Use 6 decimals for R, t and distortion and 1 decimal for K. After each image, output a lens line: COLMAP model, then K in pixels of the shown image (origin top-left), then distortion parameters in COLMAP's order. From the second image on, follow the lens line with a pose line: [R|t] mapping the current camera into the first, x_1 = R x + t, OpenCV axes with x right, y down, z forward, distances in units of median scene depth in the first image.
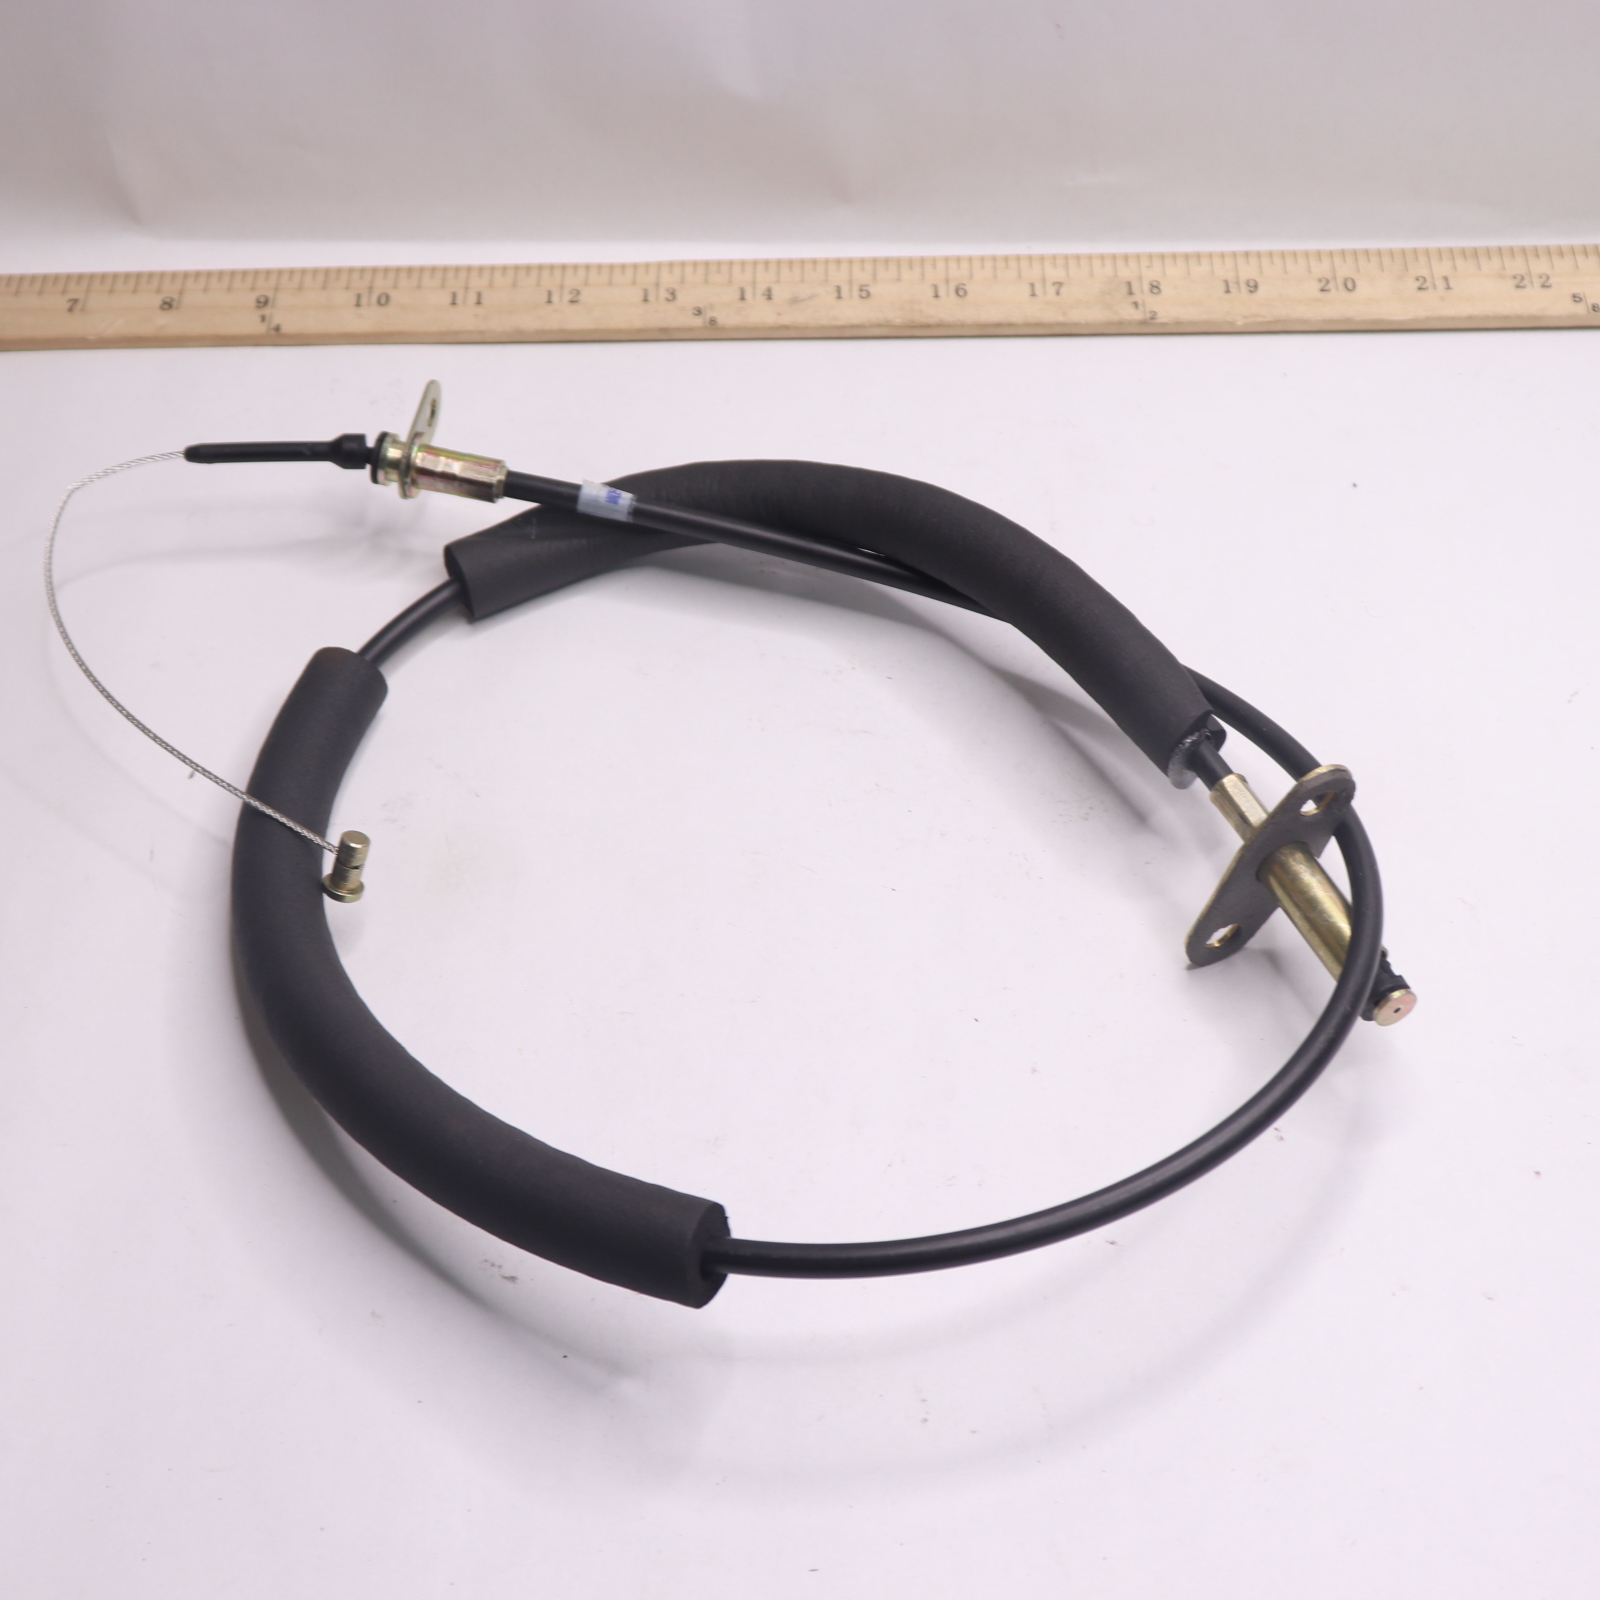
lens RADIAL K [[2719.7, 0, 800.0], [0, 2719.7, 800.0], [0, 0, 1]] dist [-0.095965, 0.258643]
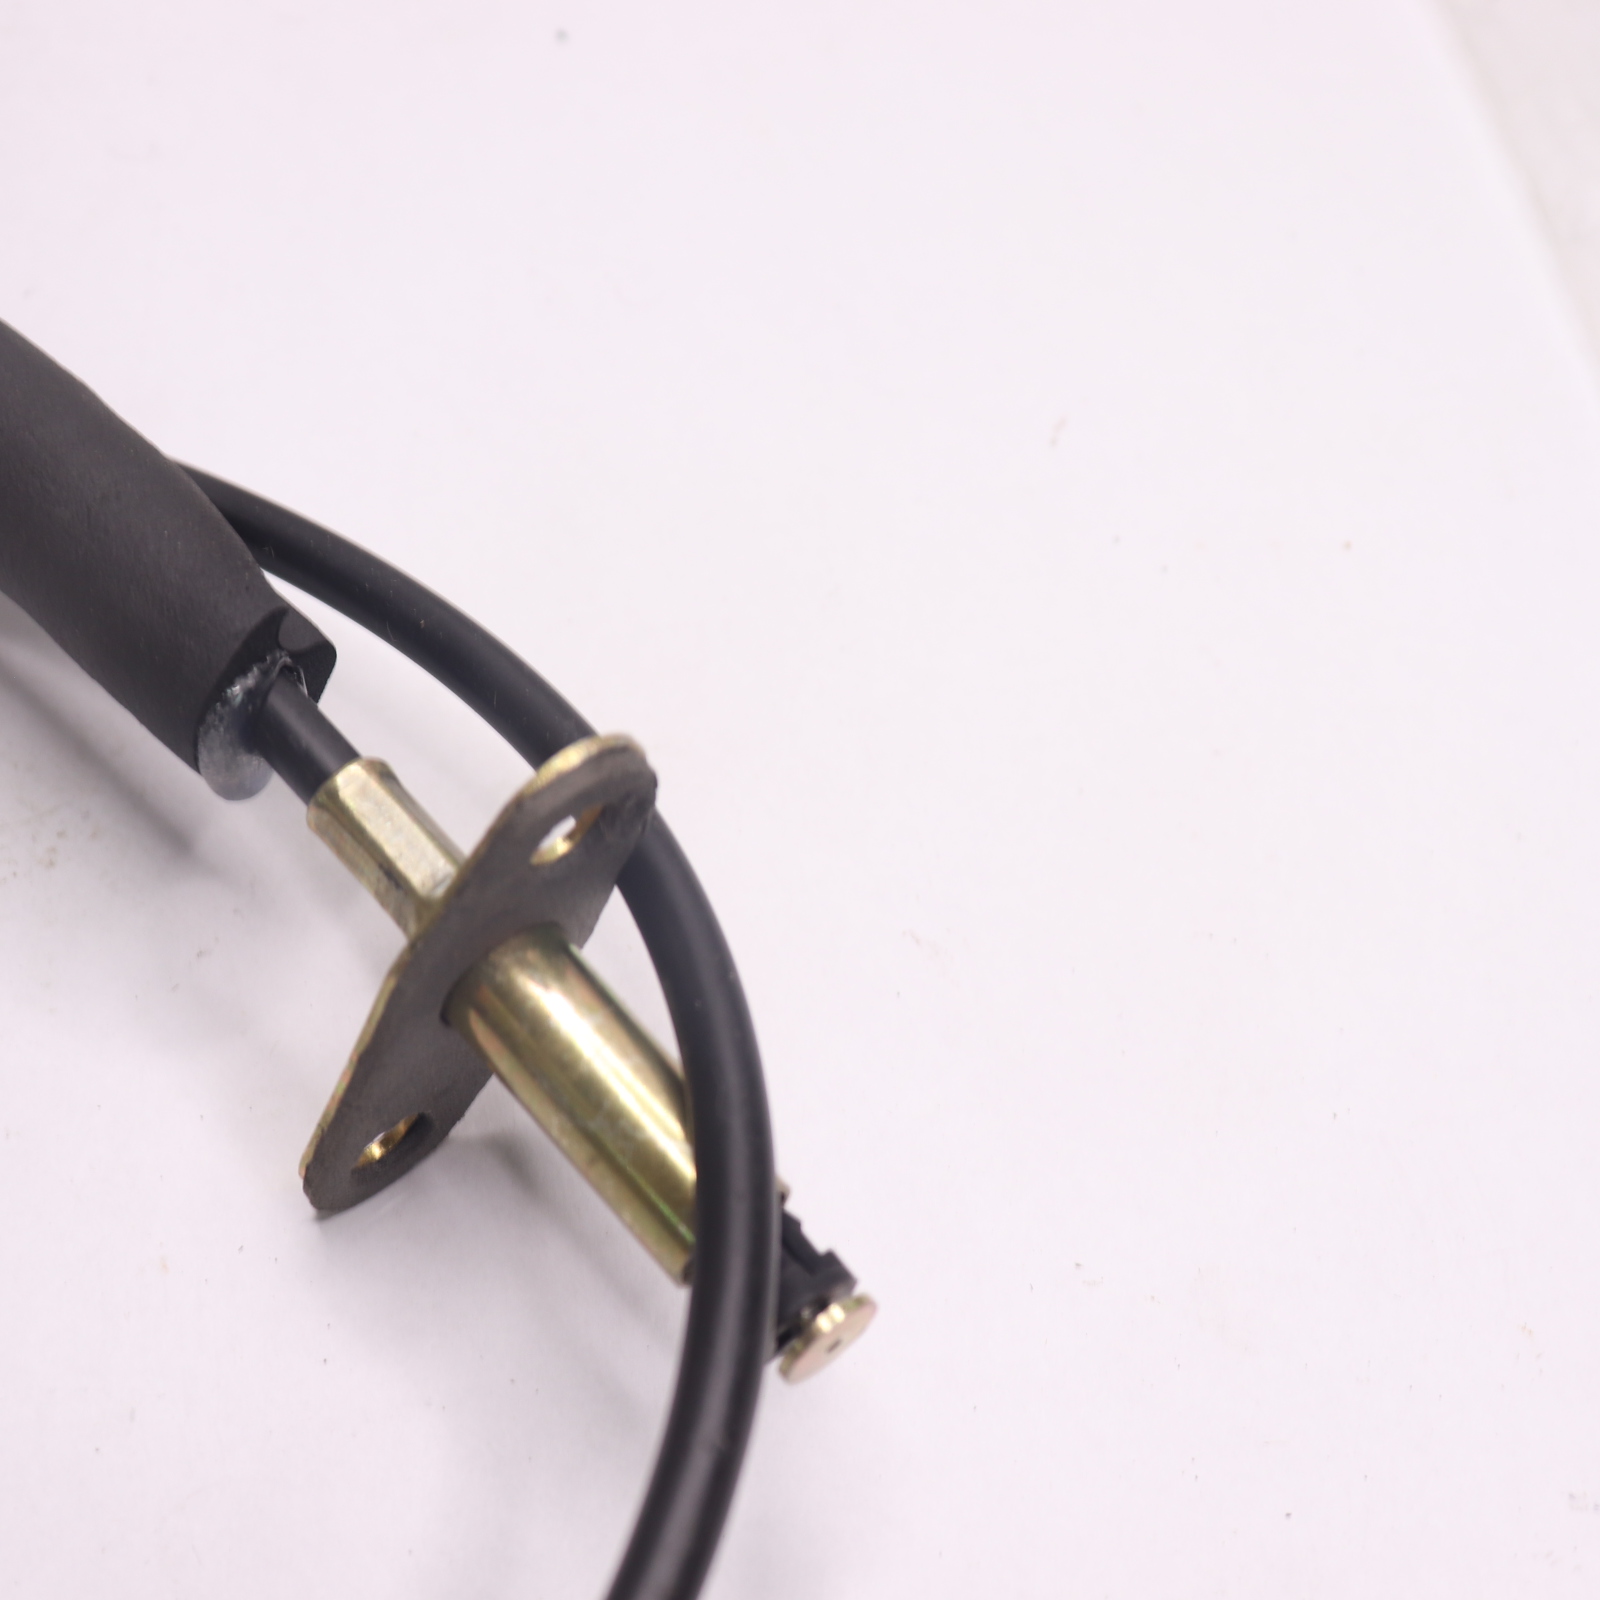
lens RADIAL K [[2719.7, 0, 800.0], [0, 2719.7, 800.0], [0, 0, 1]] dist [-0.095965, 0.258643]
pose [[0.956458, -0.152794, 0.248680, 0.095952], [0.117522, 0.981515, 0.151056, -0.045574], [-0.267164, -0.115253, 0.956734, 0.468639]]
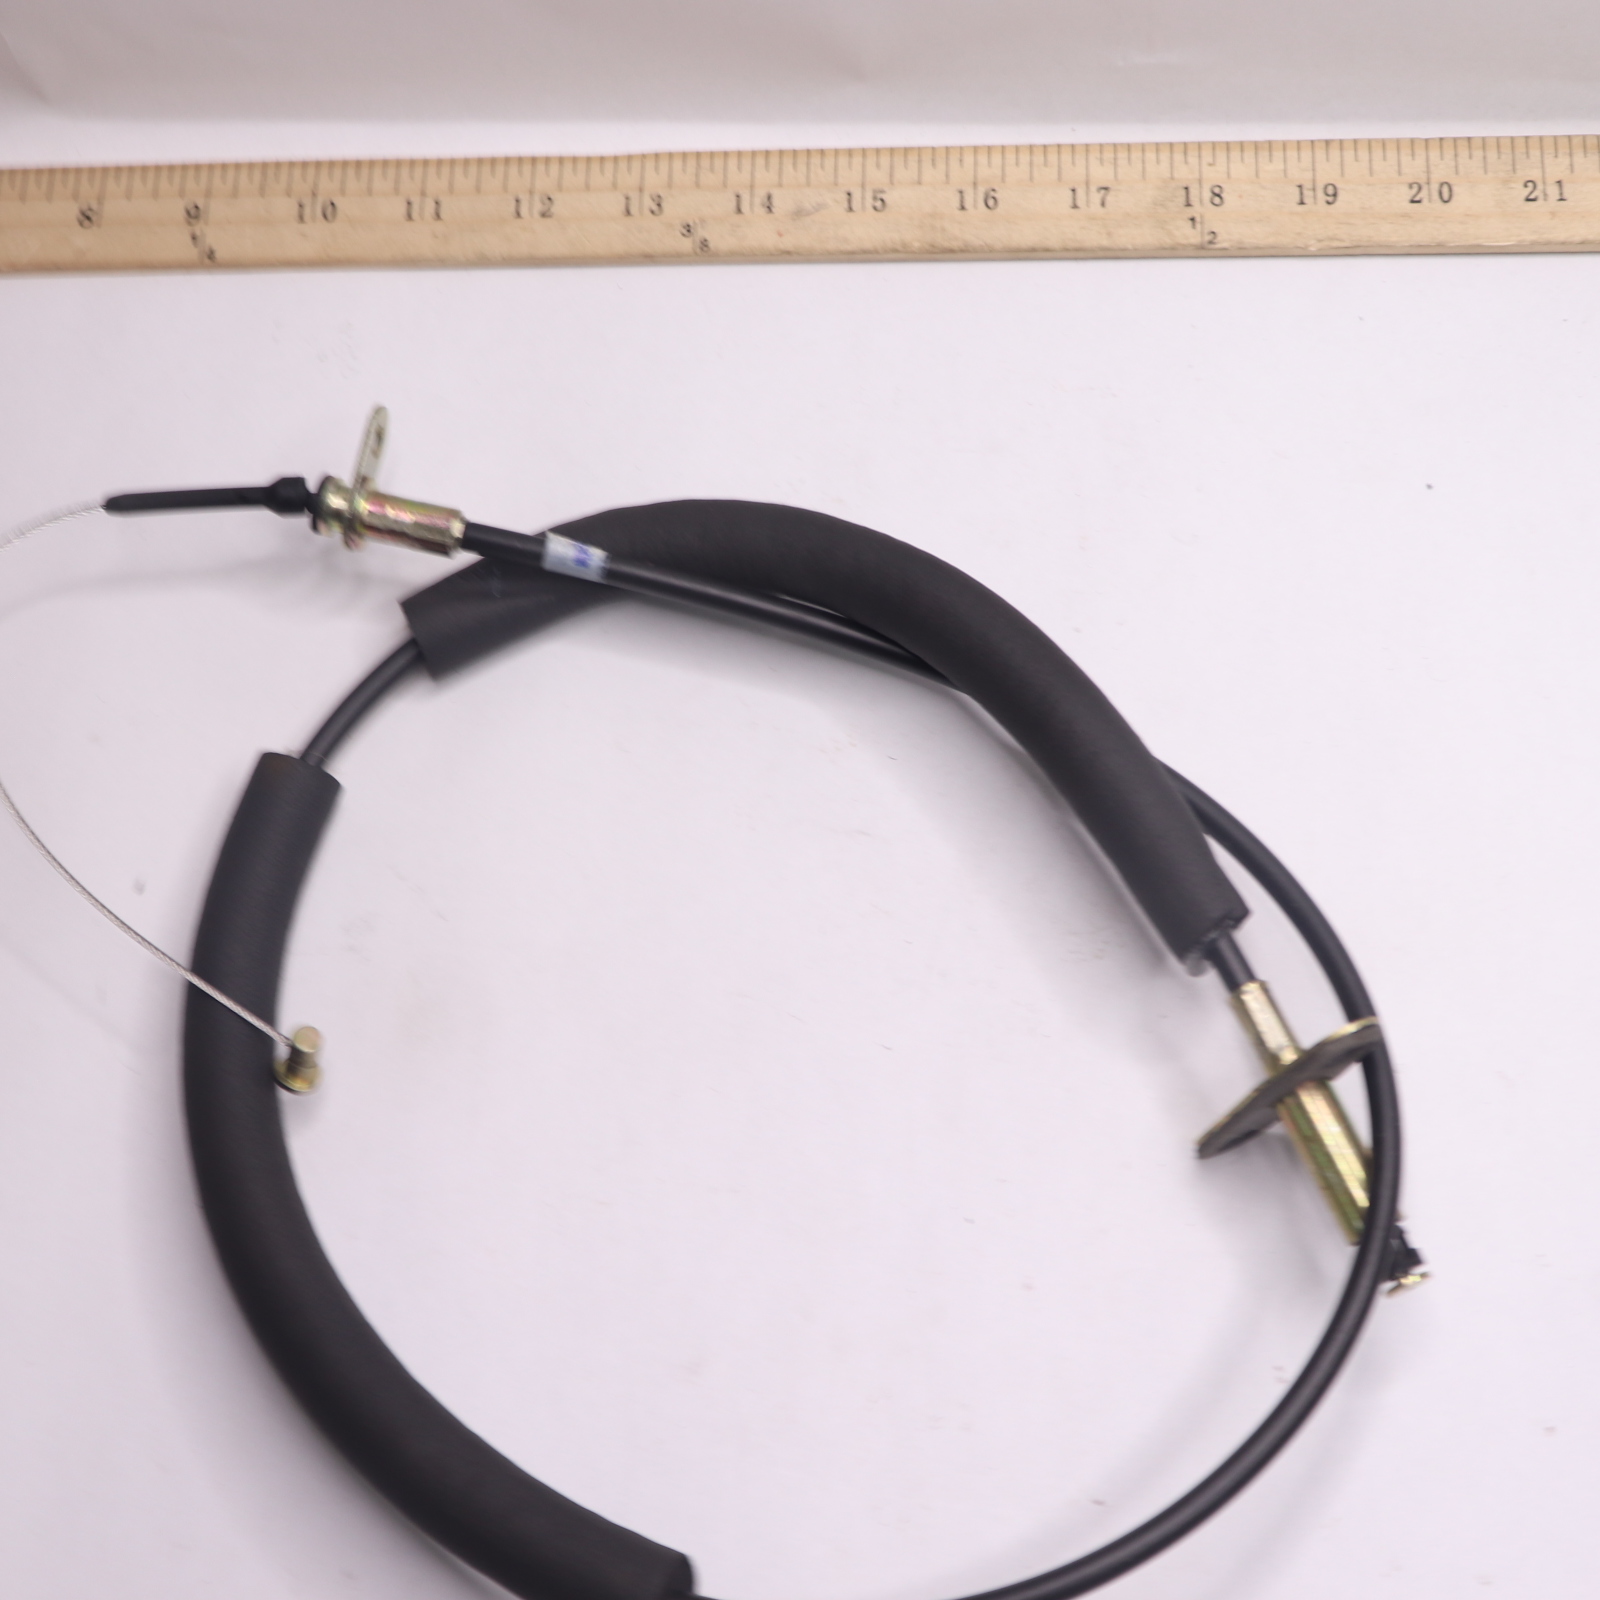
lens RADIAL K [[2719.7, 0, 800.0], [0, 2719.7, 800.0], [0, 0, 1]] dist [-0.095965, 0.258643]
pose [[0.998955, 0.001976, -0.045662, 0.038540], [0.013043, 0.945193, 0.326253, -0.290205], [0.043804, -0.326507, 0.944179, 0.121182]]
